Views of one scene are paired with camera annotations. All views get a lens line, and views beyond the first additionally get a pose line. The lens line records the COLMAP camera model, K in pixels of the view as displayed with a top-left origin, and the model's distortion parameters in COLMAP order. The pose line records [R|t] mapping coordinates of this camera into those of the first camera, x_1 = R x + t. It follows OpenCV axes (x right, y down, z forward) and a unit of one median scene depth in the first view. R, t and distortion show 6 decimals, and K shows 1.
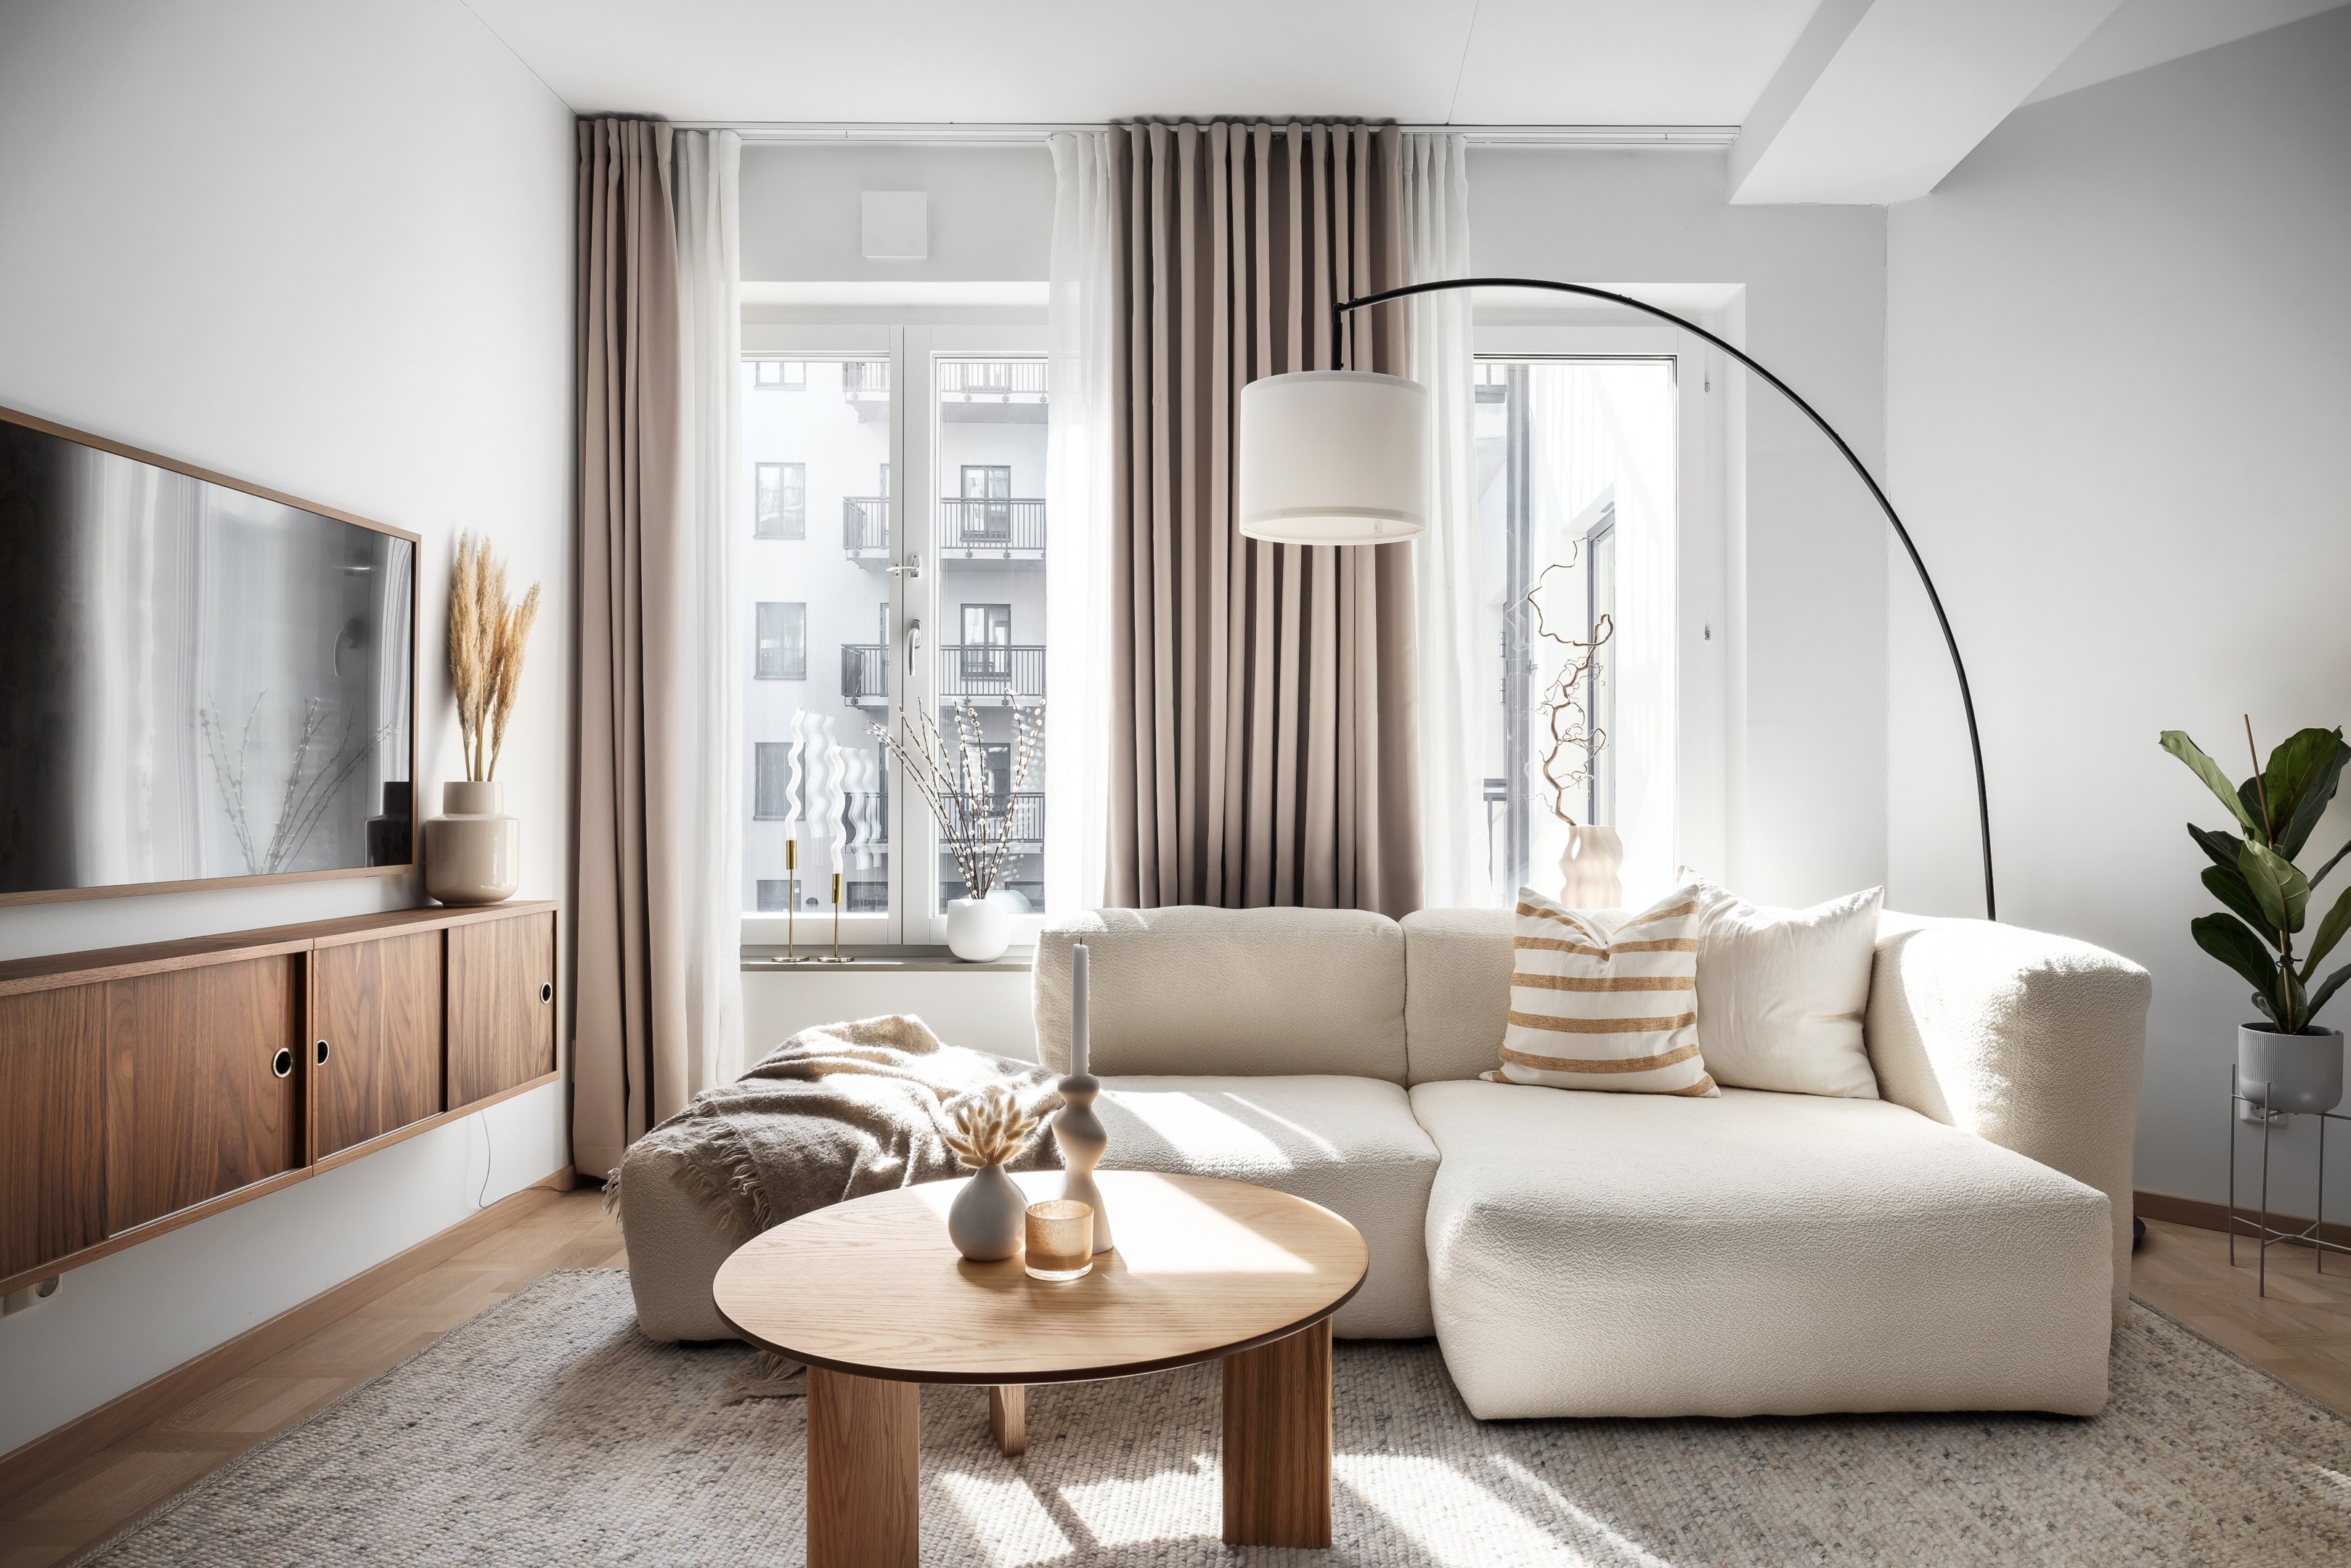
lens RADIAL K [[1470.9, 0, 1291.7], [0, 1470.9, 783.7], [0, 0, 1]] dist [-0.003176, -0.002180]
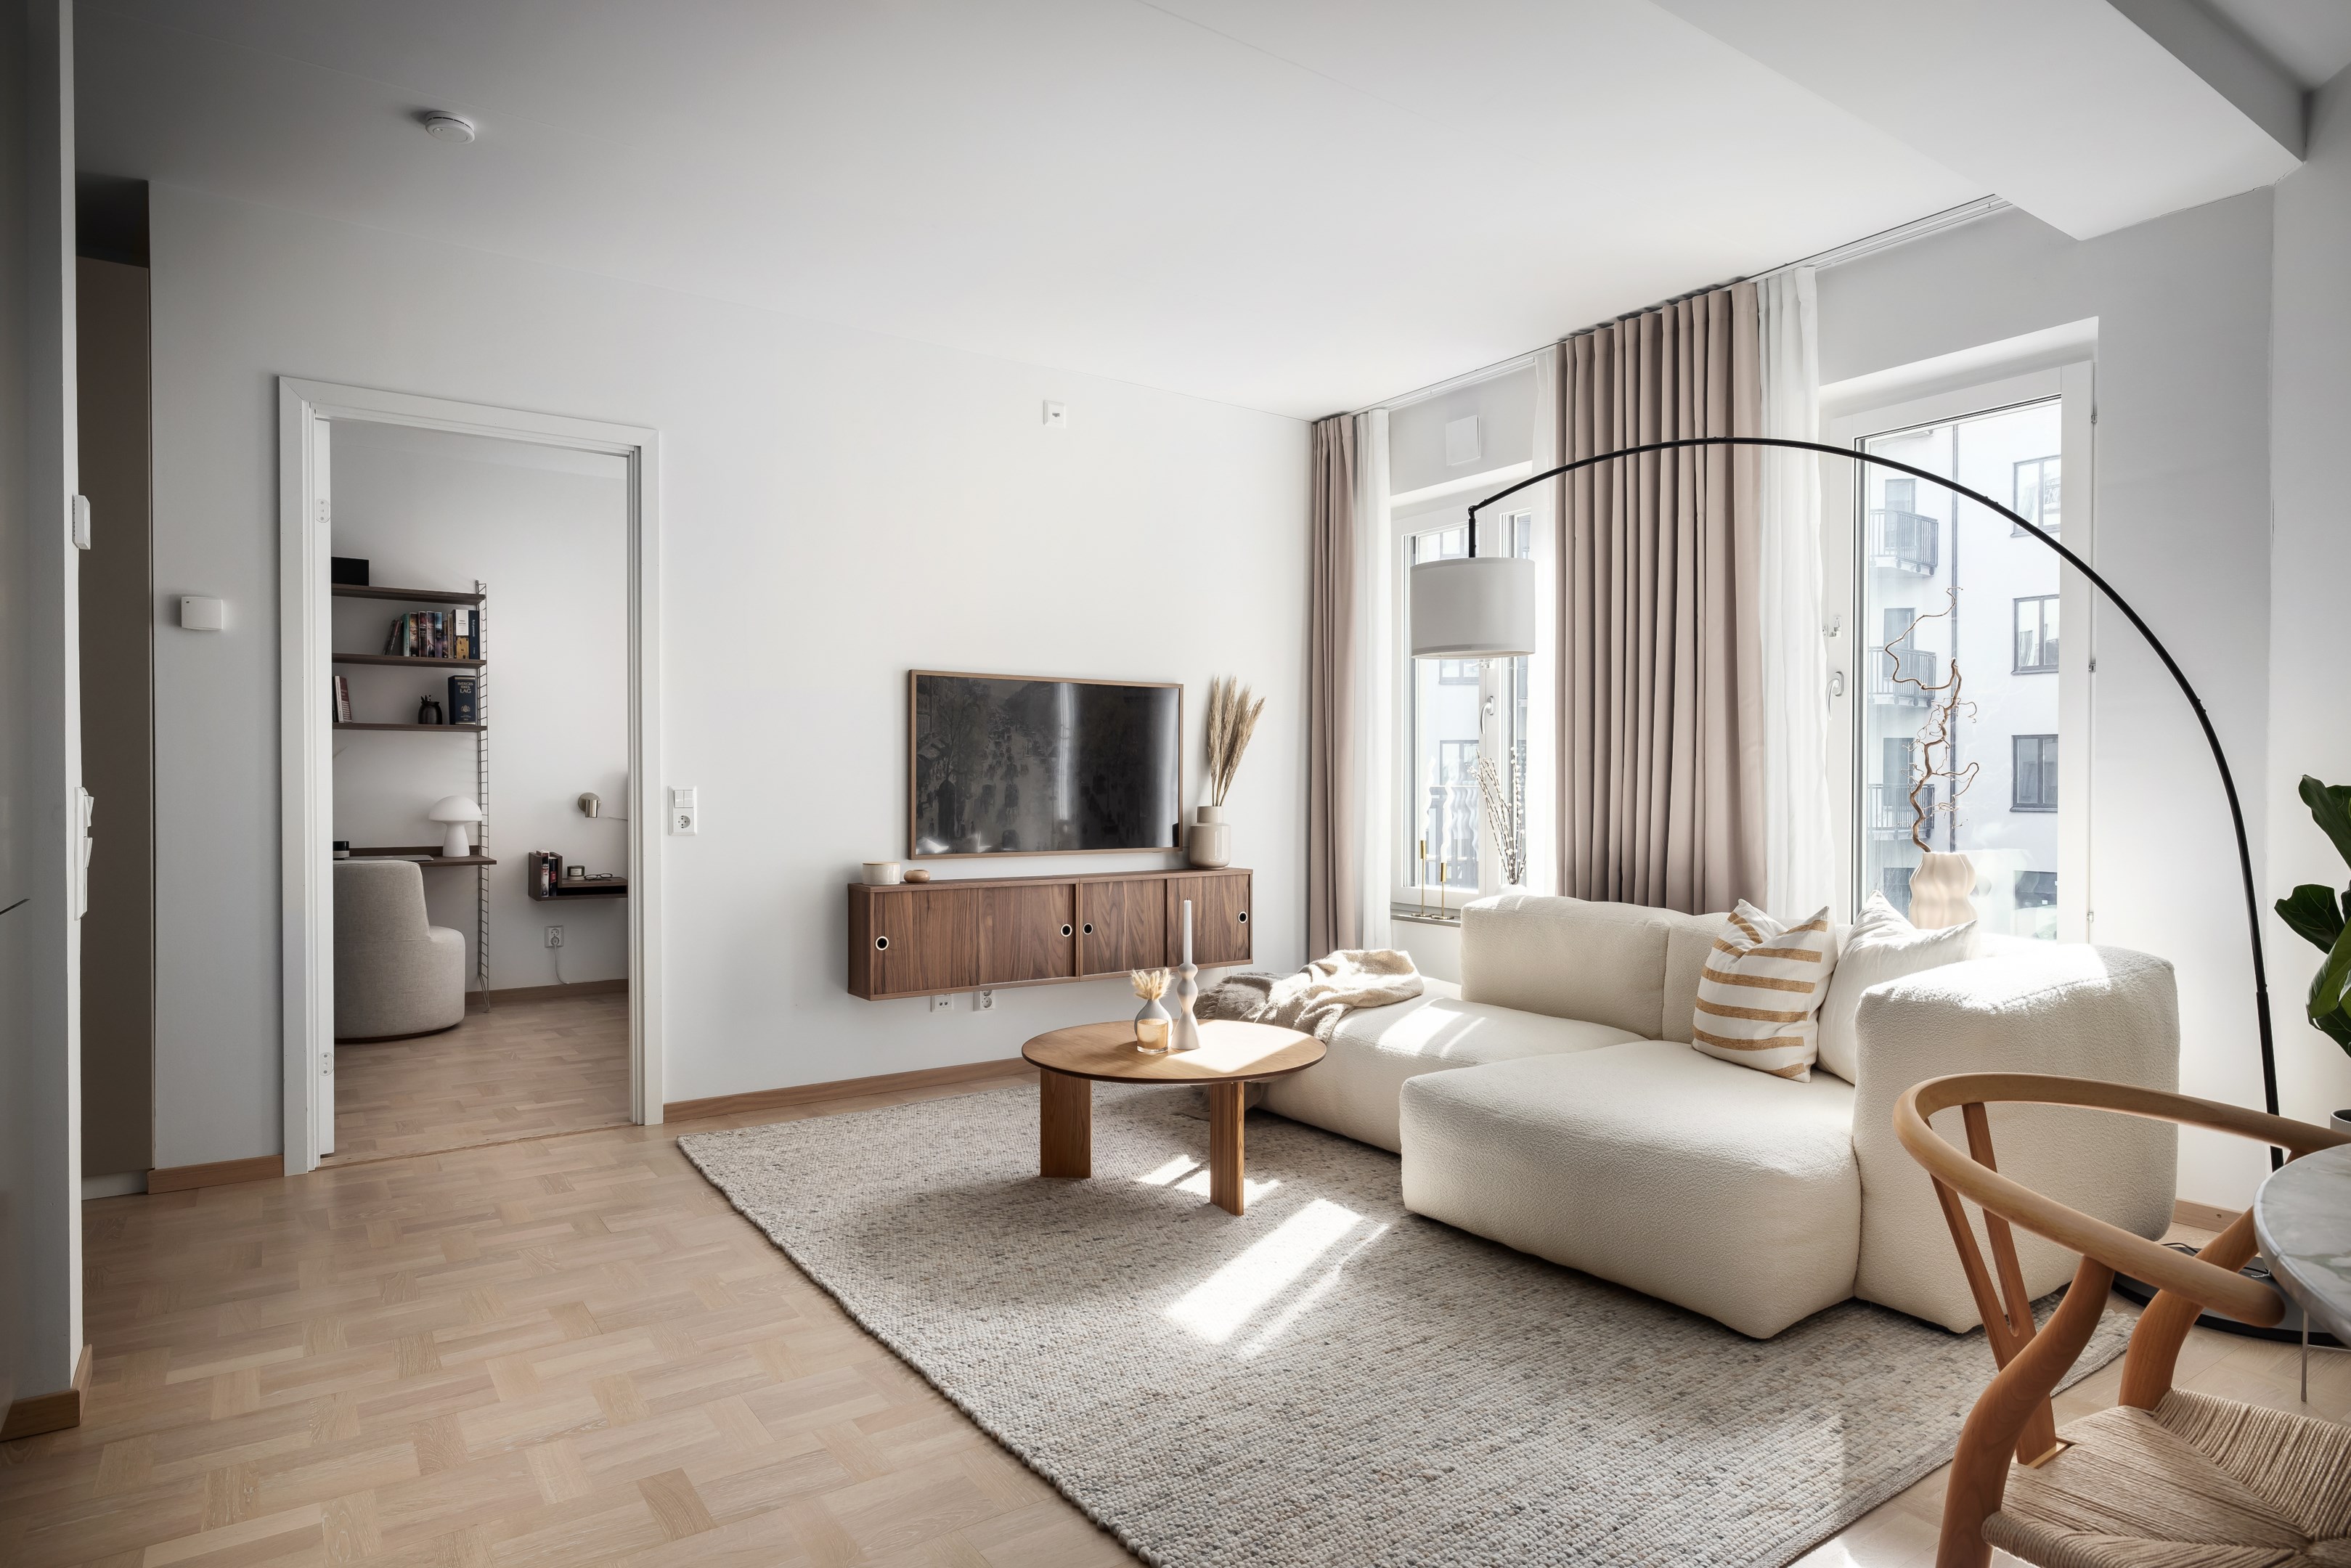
lens RADIAL K [[1328.6, 0, 1175.3], [0, 1328.6, 794.2], [0, 0, 1]] dist [-0.004794, -0.000234]
pose [[0.562919, 0.005956, -0.826490, 0.843266], [0.007737, 0.999892, 0.012475, -0.038323], [0.826476, -0.013417, 0.562813, -0.034214]]
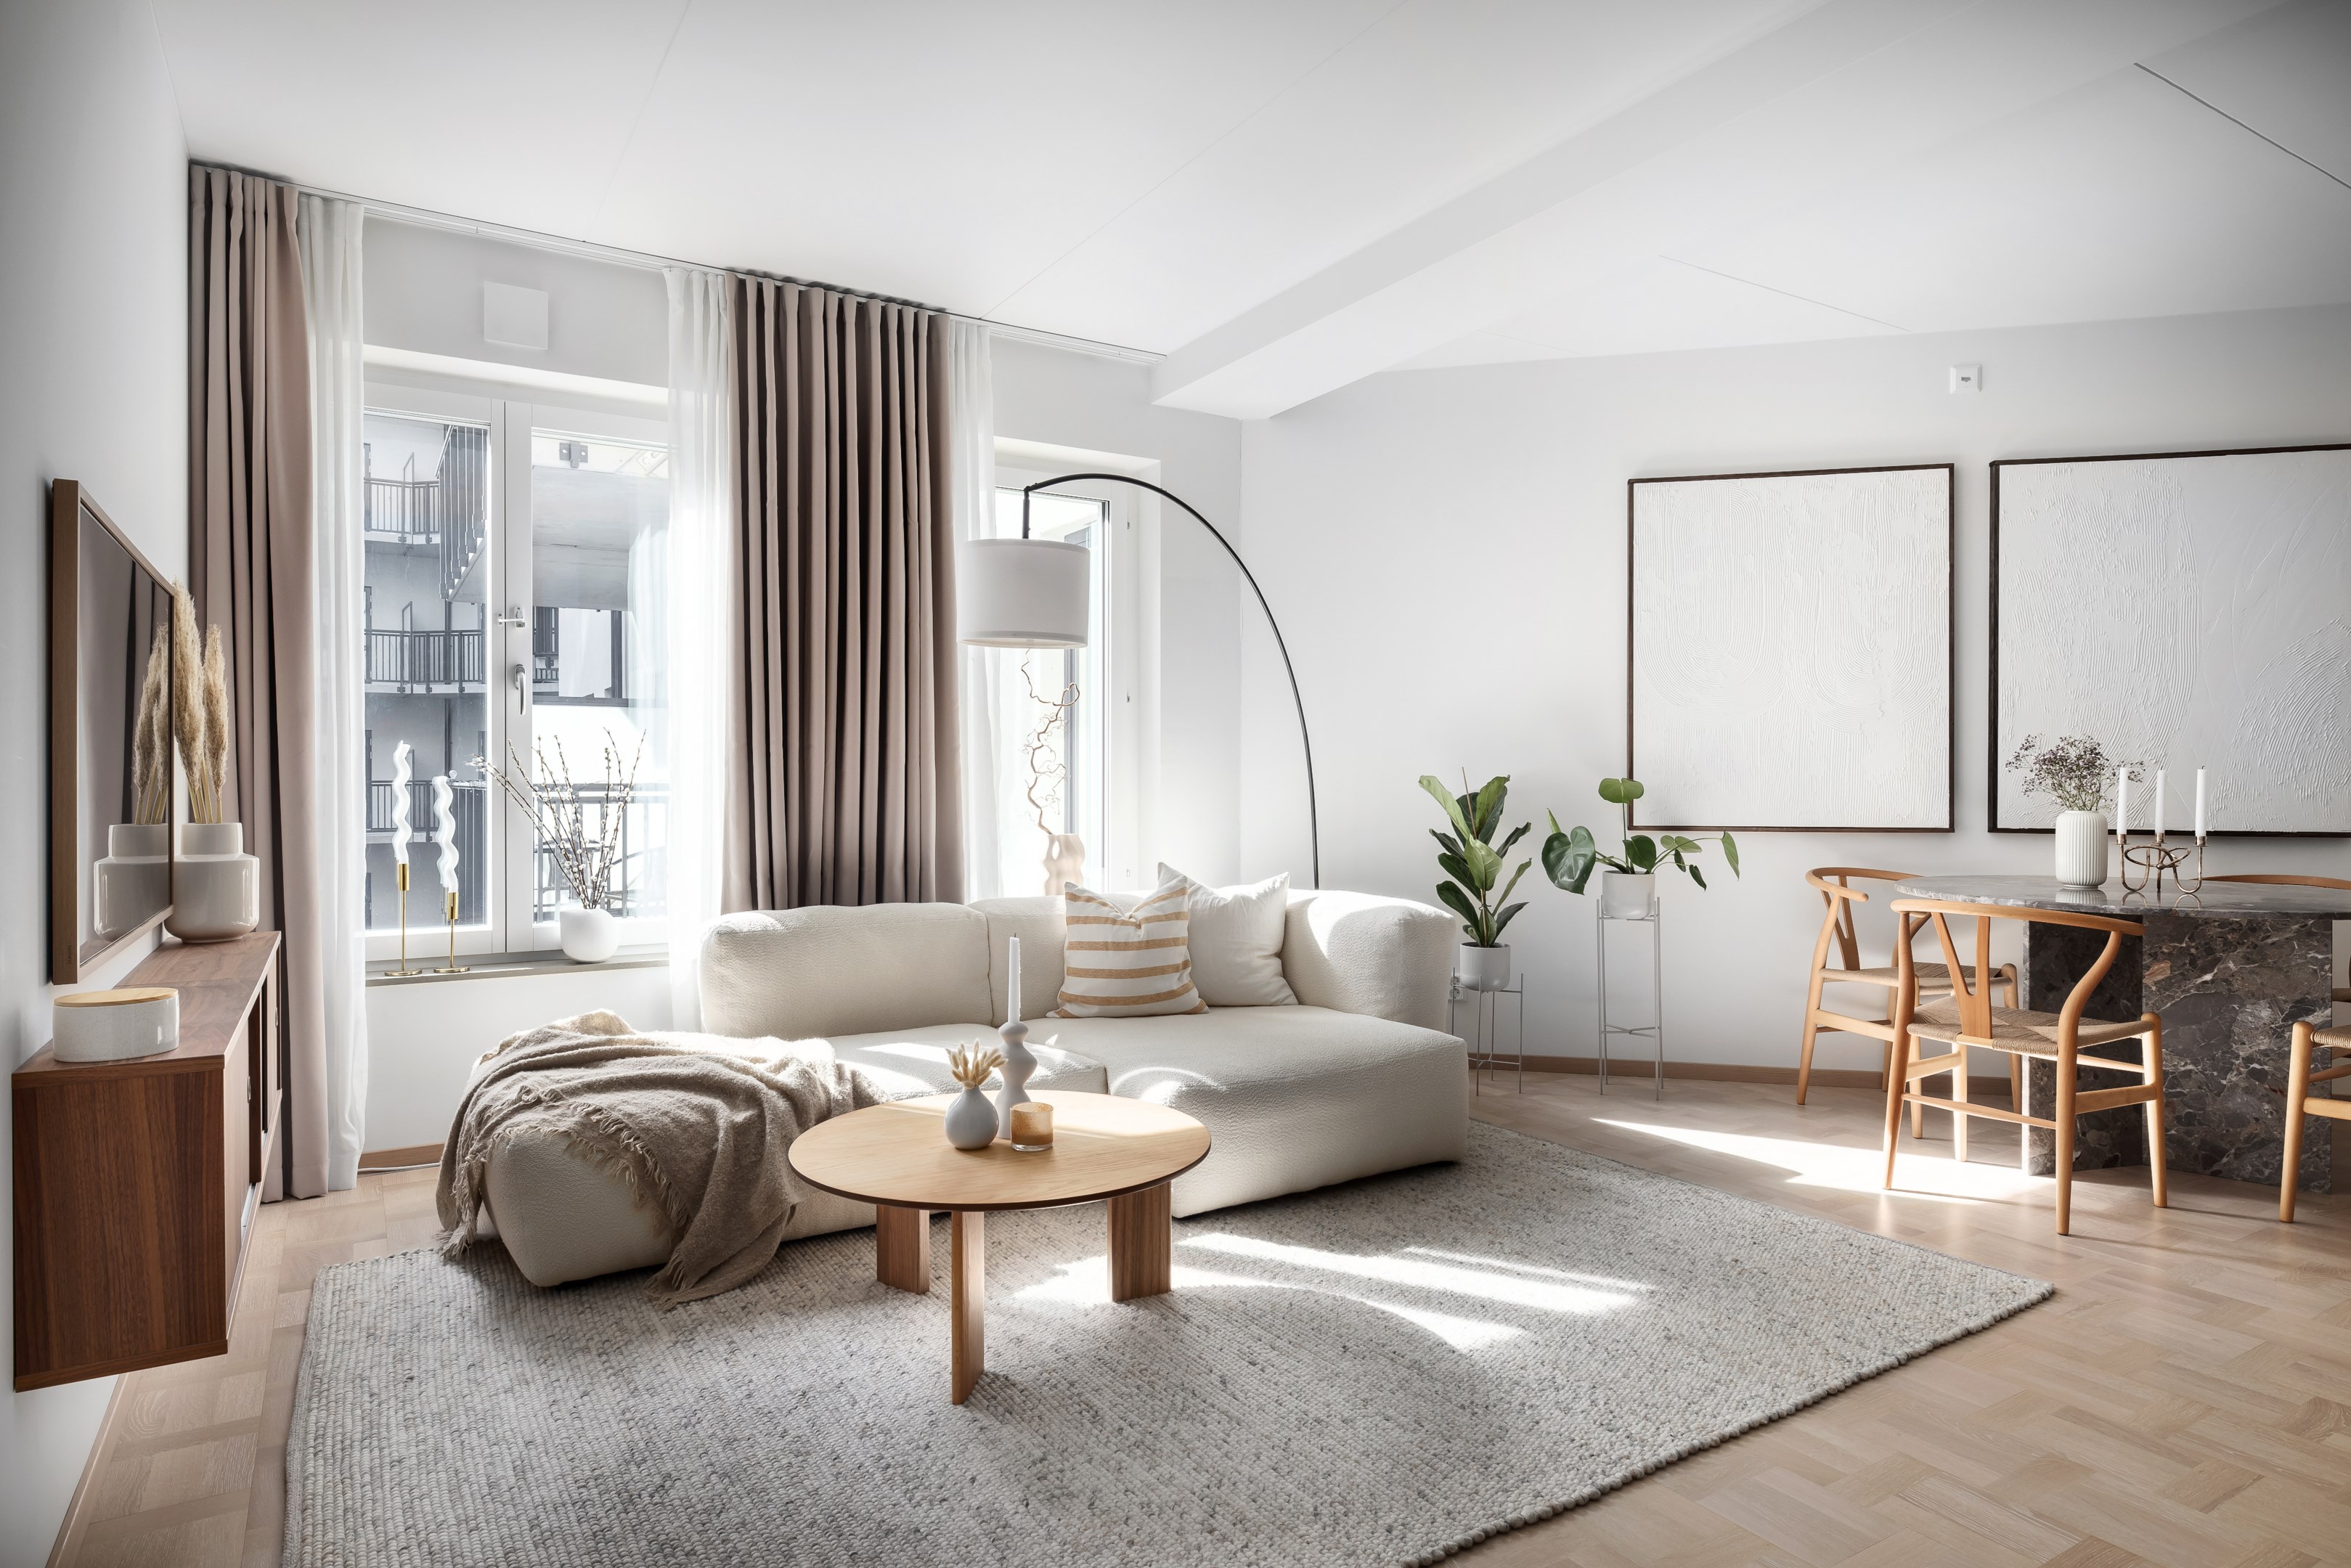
lens RADIAL K [[1328.6, 0, 1170.1], [0, 1328.6, 780.9], [0, 0, 1]] dist [-0.004794, -0.000234]
pose [[0.854150, -0.001243, 0.520026, -0.444900], [-0.004066, 0.999951, 0.009068, -0.041062], [-0.520011, -0.009860, 0.854102, -0.161492]]
